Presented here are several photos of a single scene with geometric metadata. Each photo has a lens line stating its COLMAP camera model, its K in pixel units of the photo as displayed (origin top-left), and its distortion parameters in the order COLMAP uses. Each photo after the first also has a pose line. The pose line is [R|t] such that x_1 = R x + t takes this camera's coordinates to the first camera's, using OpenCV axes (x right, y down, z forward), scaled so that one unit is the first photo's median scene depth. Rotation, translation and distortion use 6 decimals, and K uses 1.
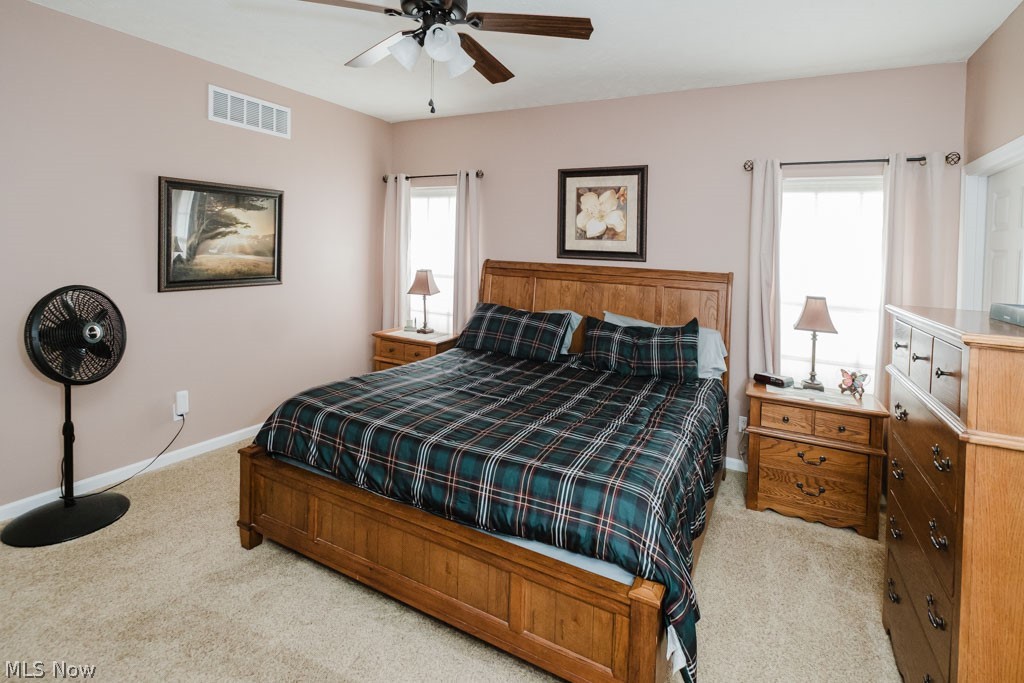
lens RADIAL K [[483.9, 0, 514.2], [0, 483.9, 305.7], [0, 0, 1]] dist [-0.001035, -0.001036]
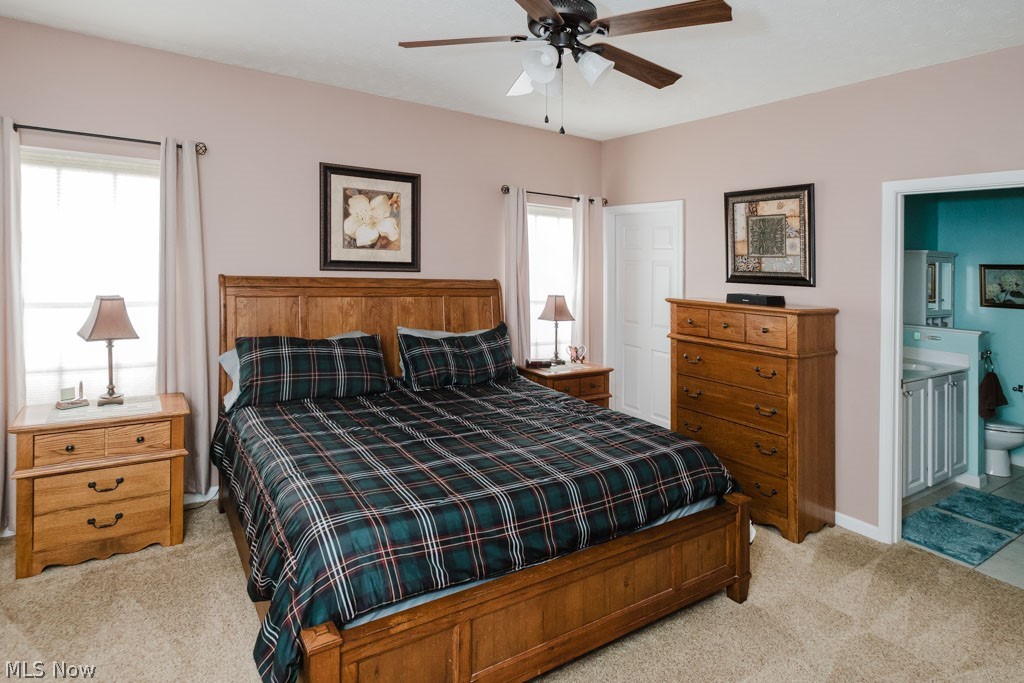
lens RADIAL K [[532.5, 0, 511.9], [0, 532.5, 310.2], [0, 0, 1]] dist [-0.004109, 0.015344]
pose [[0.501081, -0.096765, 0.859974, -0.567727], [0.088197, 0.994265, 0.060485, -0.061731], [-0.860894, 0.045539, 0.506742, 0.288522]]
